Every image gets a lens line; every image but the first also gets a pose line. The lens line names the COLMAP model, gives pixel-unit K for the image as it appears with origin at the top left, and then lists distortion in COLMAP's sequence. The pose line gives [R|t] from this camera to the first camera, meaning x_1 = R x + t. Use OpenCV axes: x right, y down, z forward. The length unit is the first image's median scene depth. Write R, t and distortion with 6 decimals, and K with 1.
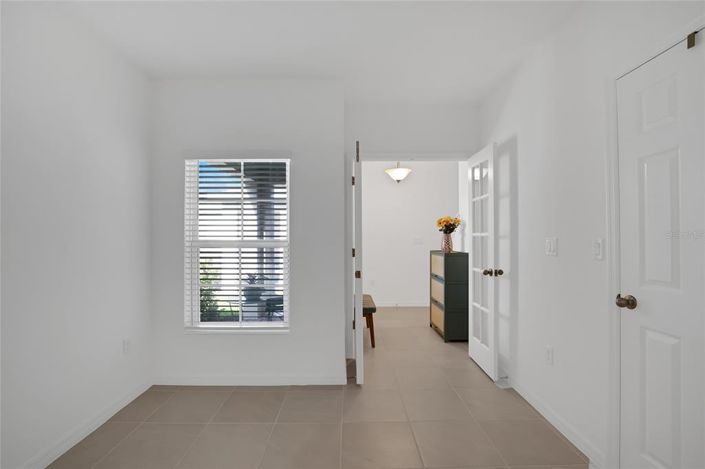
lens RADIAL K [[324.5, 0, 352.4], [0, 324.5, 234.6], [0, 0, 1]] dist [-0.002244, 0.000929]
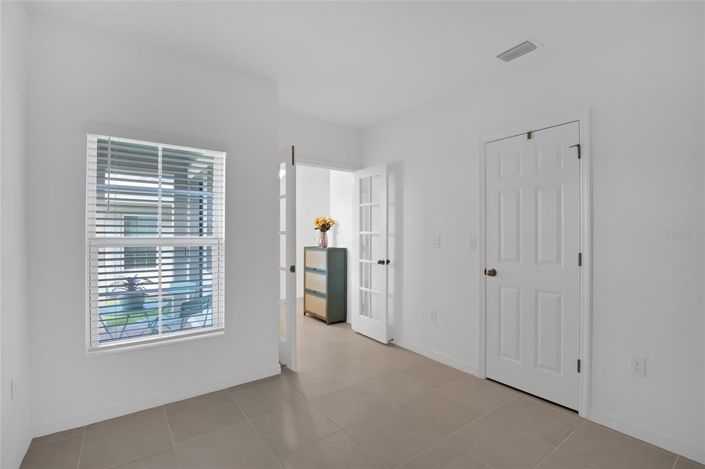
lens RADIAL K [[324.5, 0, 350.7], [0, 324.5, 235.7], [0, 0, 1]] dist [-0.002244, 0.000929]
pose [[0.818035, 0.002692, 0.575162, -0.394455], [-0.009590, 0.999914, 0.008959, -0.000378], [-0.575088, -0.012844, 0.817991, 0.003900]]
